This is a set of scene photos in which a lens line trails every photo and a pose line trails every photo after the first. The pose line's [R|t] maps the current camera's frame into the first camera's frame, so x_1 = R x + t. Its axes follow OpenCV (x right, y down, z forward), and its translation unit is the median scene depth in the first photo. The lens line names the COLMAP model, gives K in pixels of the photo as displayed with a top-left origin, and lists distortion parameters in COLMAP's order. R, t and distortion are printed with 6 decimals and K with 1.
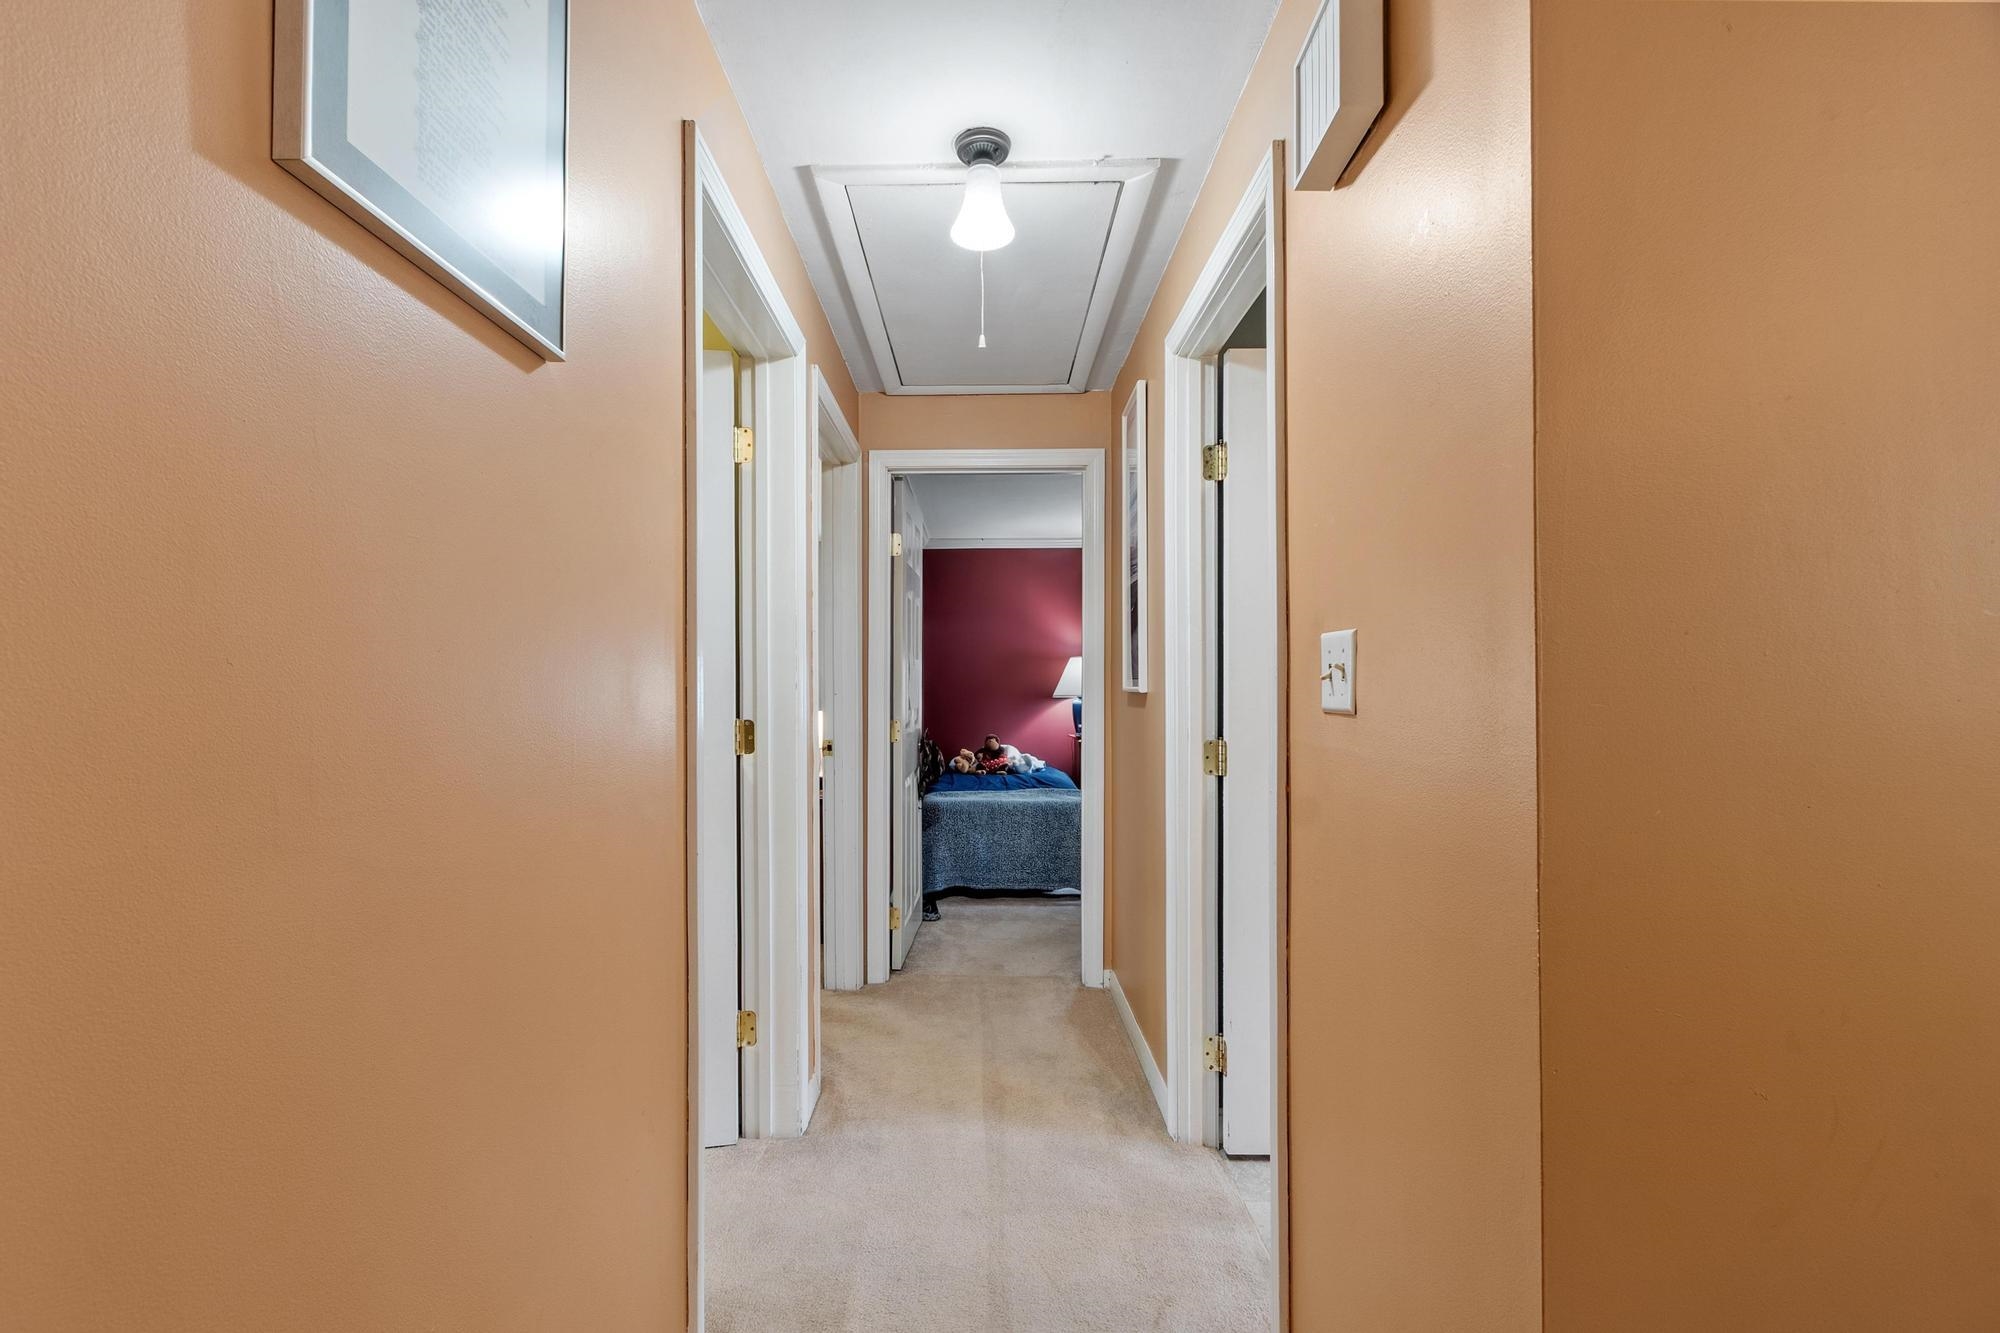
lens RADIAL K [[892.8, 0, 996.0], [0, 892.8, 669.4], [0, 0, 1]] dist [-0.000075, 0.000006]
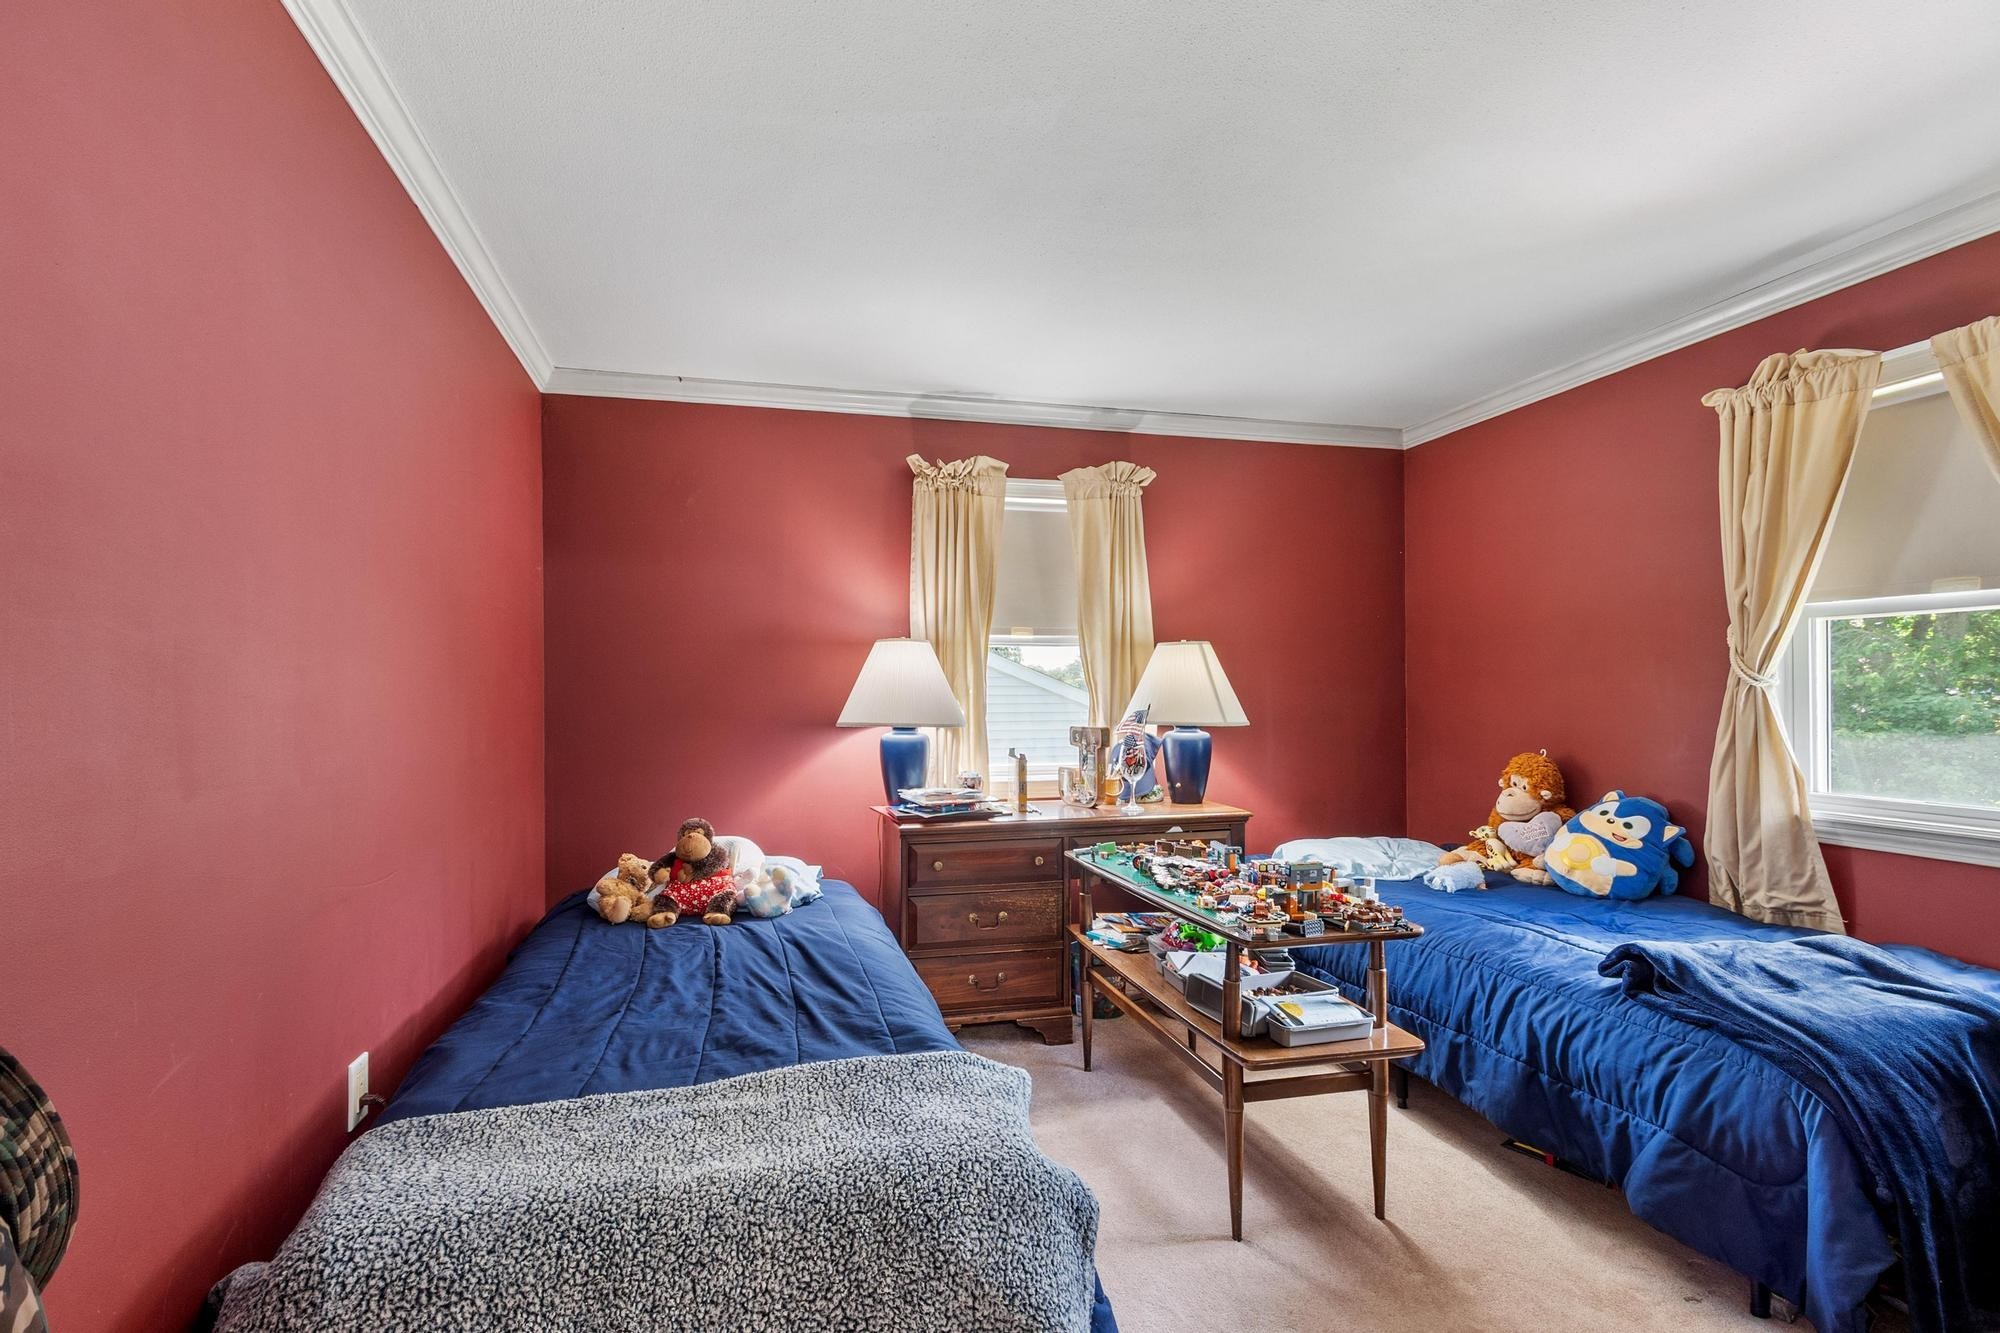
lens RADIAL K [[892.8, 0, 994.7], [0, 892.8, 679.3], [0, 0, 1]] dist [-0.000075, 0.000006]
pose [[0.967747, -0.000751, 0.251924, 0.026663], [0.000193, 0.999997, 0.002241, 0.005045], [-0.251925, -0.002121, 0.967744, 0.554921]]
